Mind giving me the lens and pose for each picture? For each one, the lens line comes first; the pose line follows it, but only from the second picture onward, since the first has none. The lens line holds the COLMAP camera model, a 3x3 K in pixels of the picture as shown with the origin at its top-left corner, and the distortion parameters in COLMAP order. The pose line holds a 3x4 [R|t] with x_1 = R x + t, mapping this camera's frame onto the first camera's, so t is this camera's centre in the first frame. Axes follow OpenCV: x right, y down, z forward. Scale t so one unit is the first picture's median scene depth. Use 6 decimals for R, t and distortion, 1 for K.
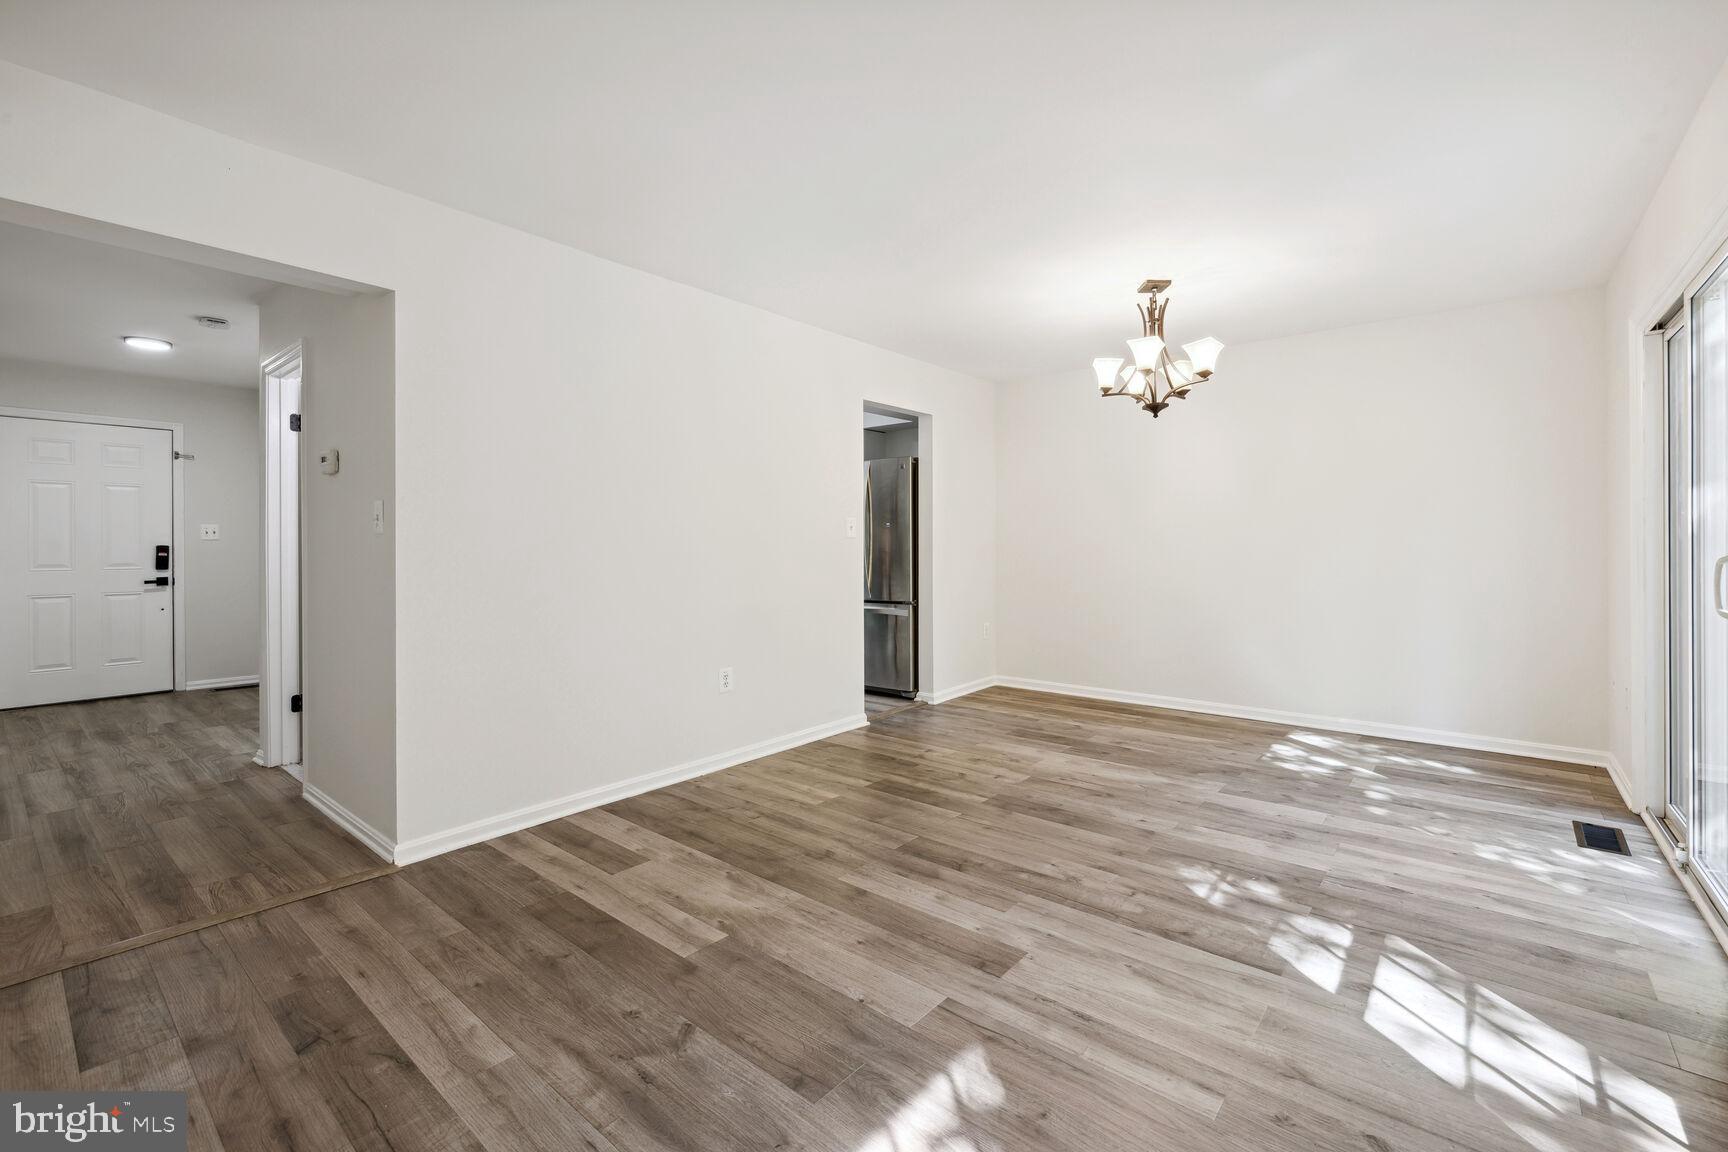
lens RADIAL K [[736.8, 0, 856.5], [0, 736.8, 545.1], [0, 0, 1]] dist [-0.000022, 0.000835]
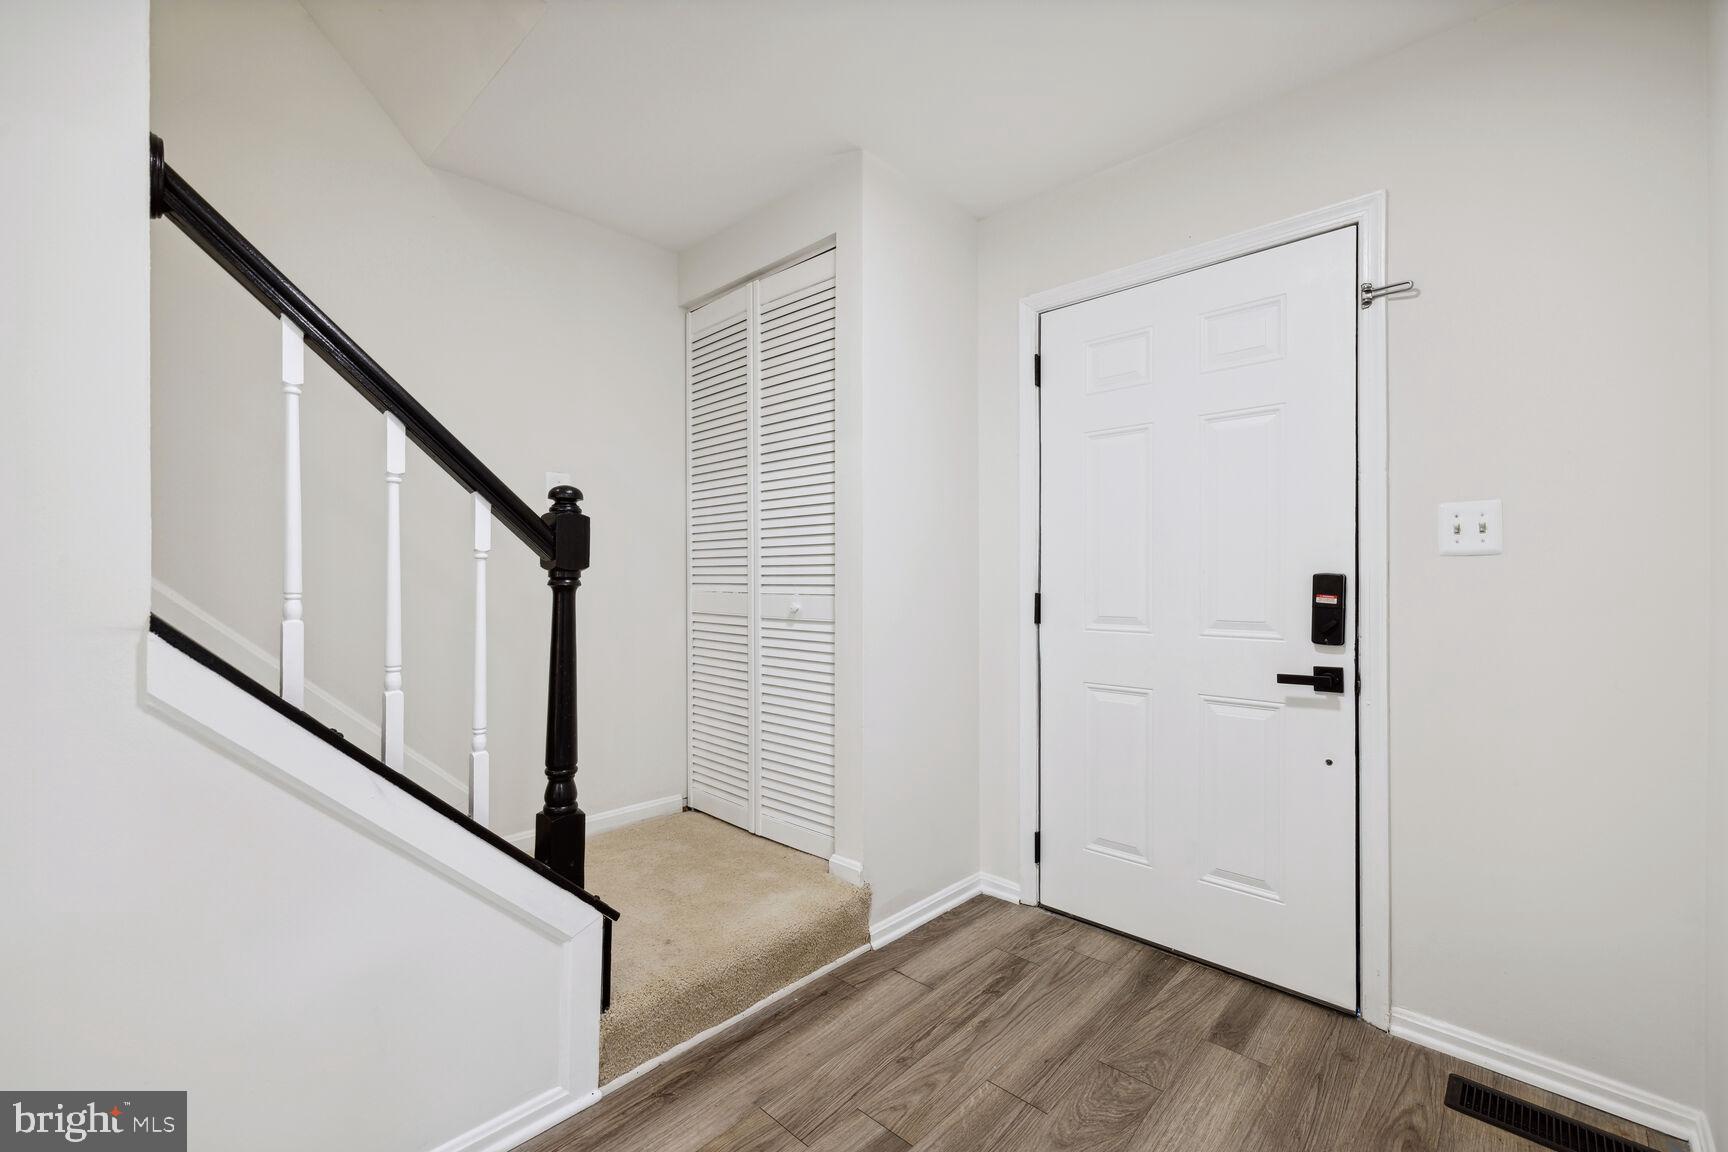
lens RADIAL K [[736.8, 0, 864.4], [0, 736.8, 578.3], [0, 0, 1]] dist [-0.000022, 0.000835]
pose [[-0.061727, 0.001892, -0.998091, -0.589209], [-0.000903, 0.999998, 0.001952, 0.002174], [0.998093, 0.001022, -0.061725, 0.805026]]
